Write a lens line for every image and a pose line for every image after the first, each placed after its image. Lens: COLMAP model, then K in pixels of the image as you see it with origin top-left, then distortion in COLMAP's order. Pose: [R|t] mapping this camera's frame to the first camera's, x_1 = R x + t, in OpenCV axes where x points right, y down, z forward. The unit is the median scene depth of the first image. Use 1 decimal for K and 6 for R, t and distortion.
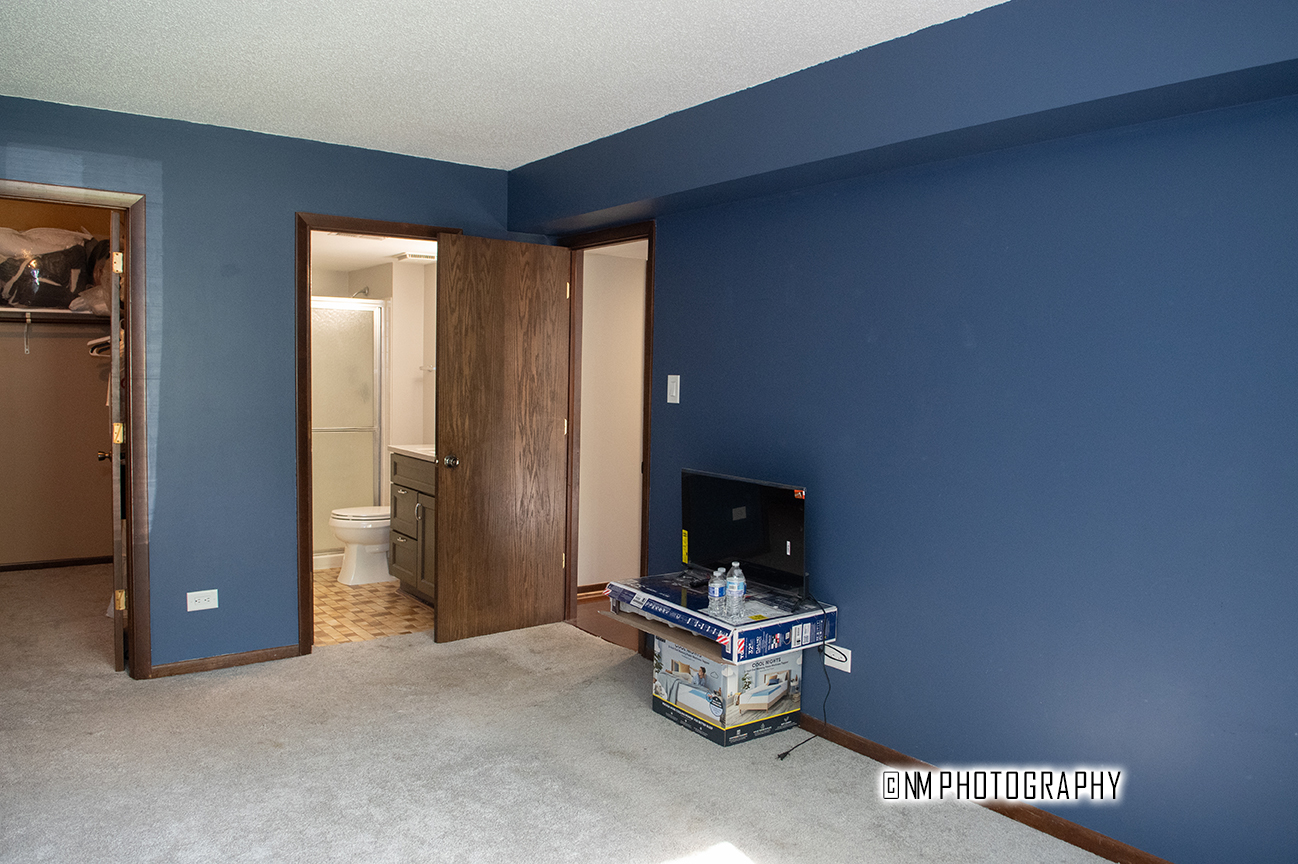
lens RADIAL K [[963.1, 0, 652.5], [0, 963.1, 426.6], [0, 0, 1]] dist [-0.021421, -0.039126]
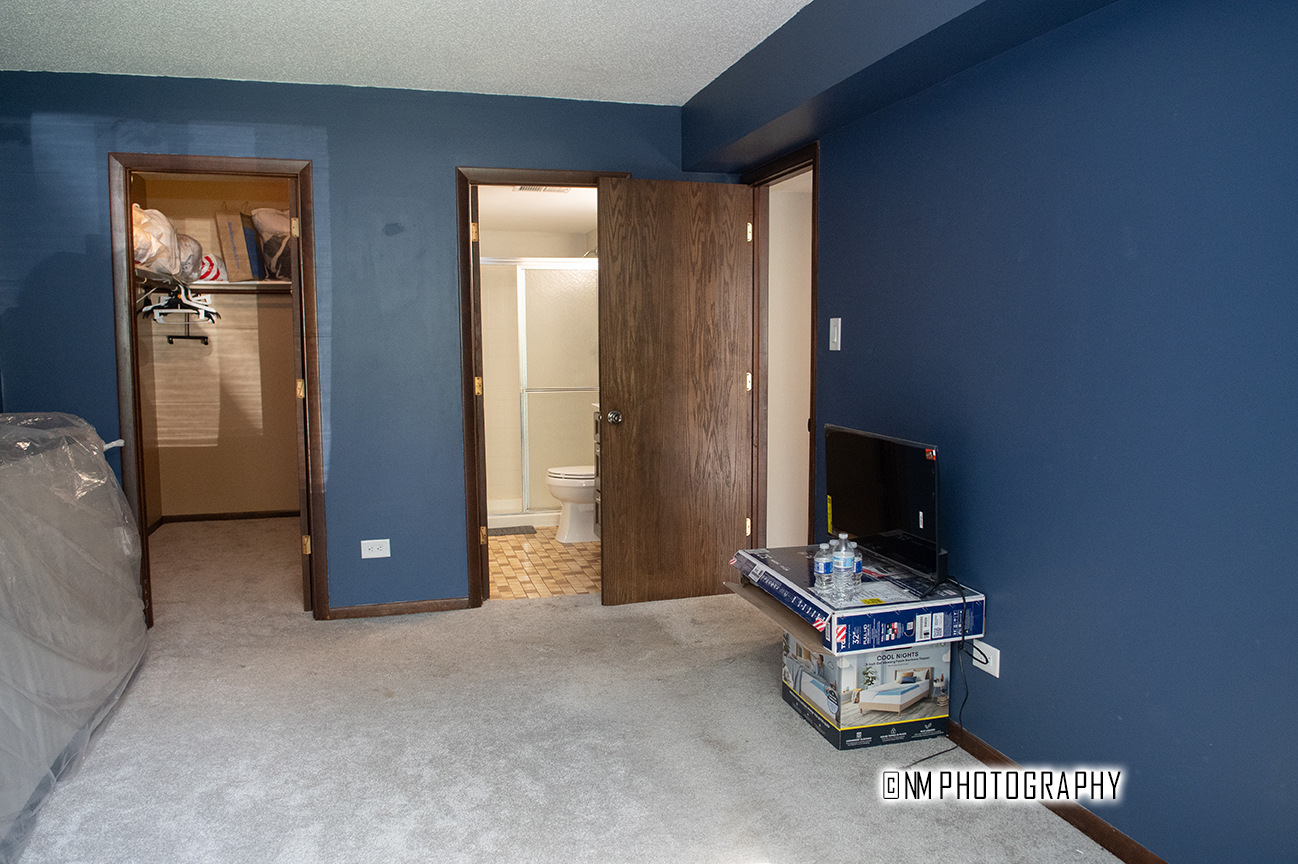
lens RADIAL K [[963.1, 0, 652.5], [0, 963.1, 426.6], [0, 0, 1]] dist [-0.021421, -0.039126]
pose [[0.934619, 0.006958, -0.355581, 0.188981], [0.004463, 0.999500, 0.031288, 0.017564], [0.355621, -0.030830, 0.934122, 0.135980]]
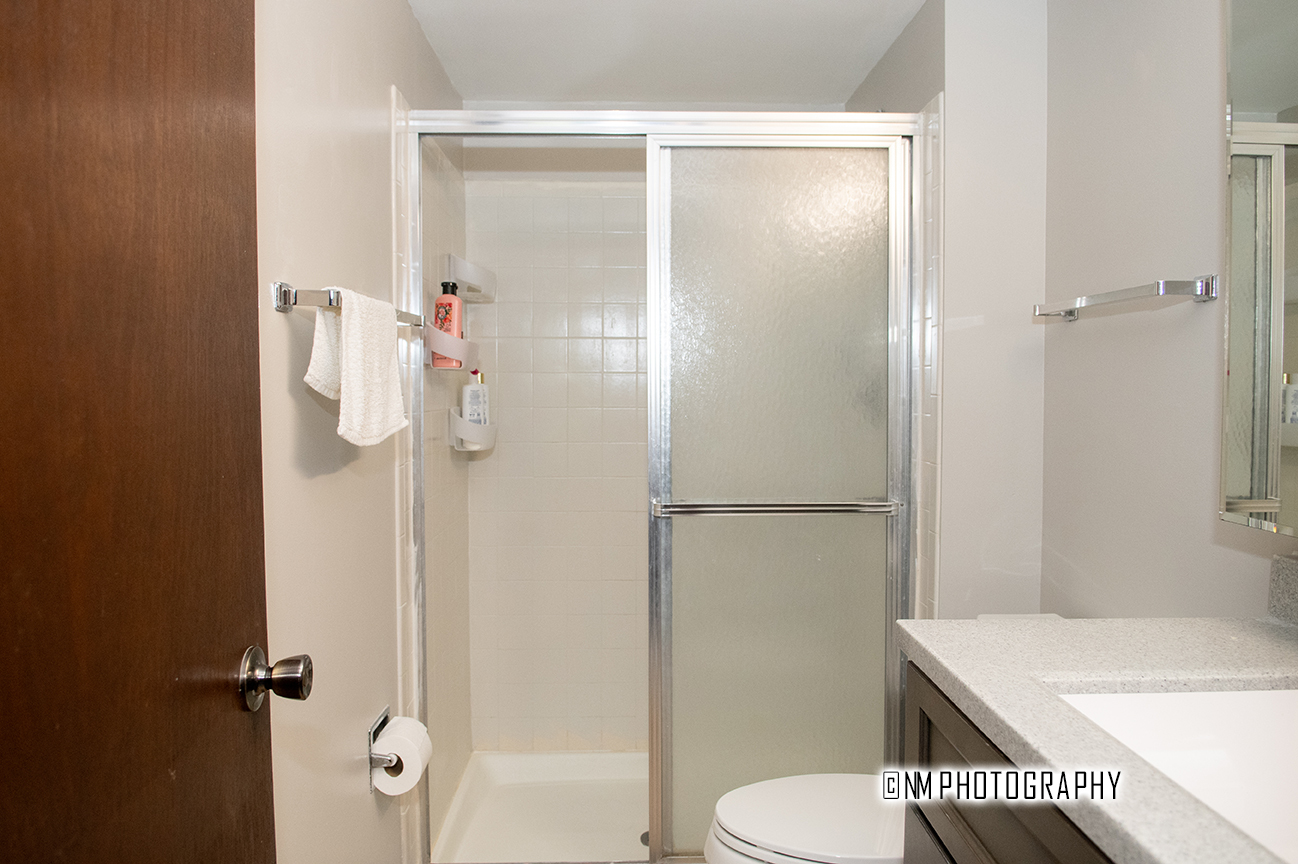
lens RADIAL K [[963.1, 0, 652.5], [0, 963.1, 426.6], [0, 0, 1]] dist [-0.021421, -0.039126]
pose [[0.827472, -0.001474, -0.561505, -0.277207], [-0.012074, 0.999719, -0.020417, -0.028185], [0.561378, 0.023674, 0.827221, 1.098329]]
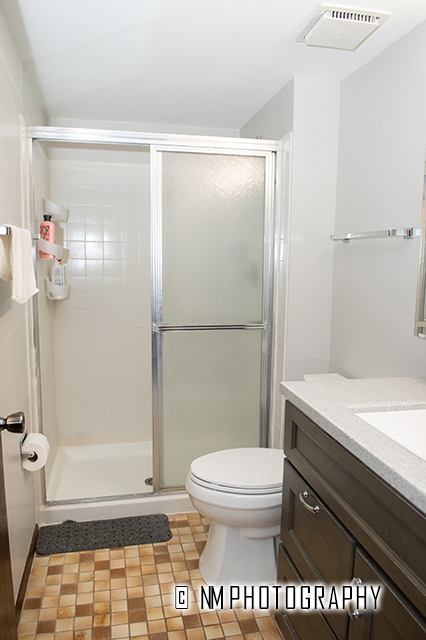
lens RADIAL K [[474.9, 0, 213.0], [0, 474.9, 320.0], [0, 0, 1]] dist [-0.021421, -0.039126]
pose [[0.914369, 0.037616, -0.403130, -0.293211], [-0.012861, 0.997871, 0.063942, -0.039158], [0.404677, -0.053282, 0.912906, 1.069168]]
